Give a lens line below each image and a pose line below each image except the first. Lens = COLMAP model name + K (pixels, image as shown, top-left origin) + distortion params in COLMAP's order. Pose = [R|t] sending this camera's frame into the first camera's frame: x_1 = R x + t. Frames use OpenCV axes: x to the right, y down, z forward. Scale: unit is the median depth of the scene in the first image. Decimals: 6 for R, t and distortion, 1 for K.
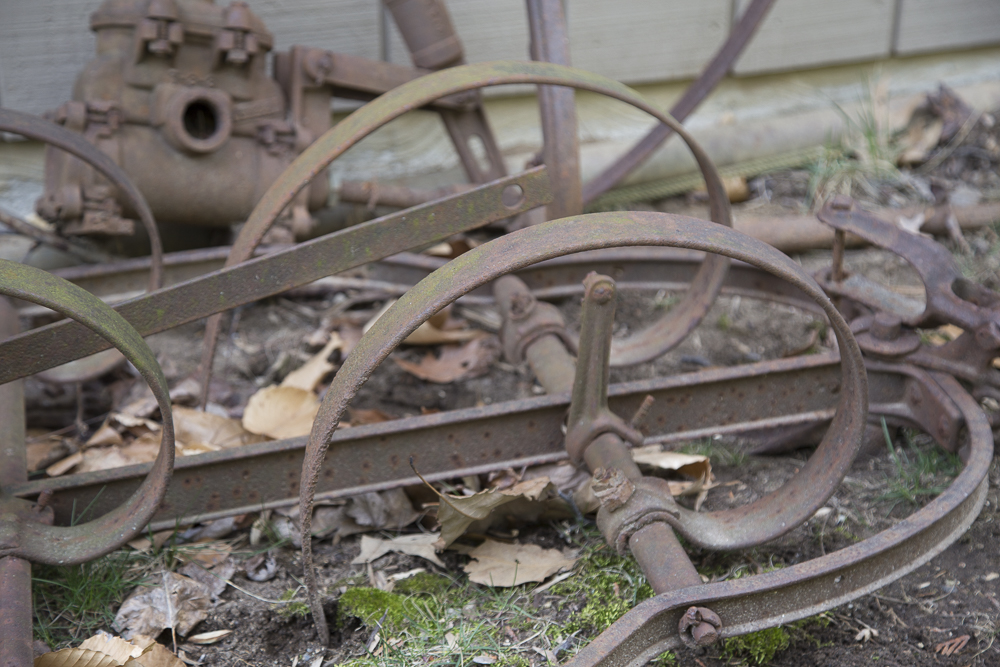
lens RADIAL K [[1817.6, 0, 500.0], [0, 1817.6, 333.5], [0, 0, 1]] dist [0.242010, 0.130158]
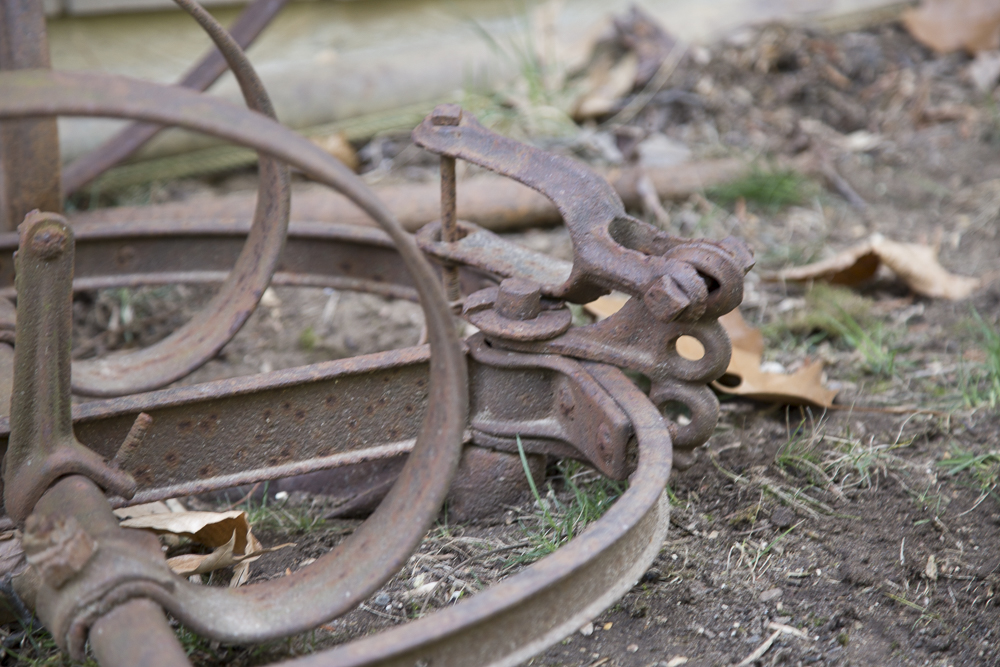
lens RADIAL K [[2550.6, 0, 500.0], [0, 2550.6, 333.5], [0, 0, 1]] dist [0.442858, 0.267442]
pose [[0.990403, -0.034898, 0.133731, 0.084923], [0.045085, 0.996245, -0.073919, 0.076002], [-0.130649, 0.079239, 0.988257, 0.118491]]
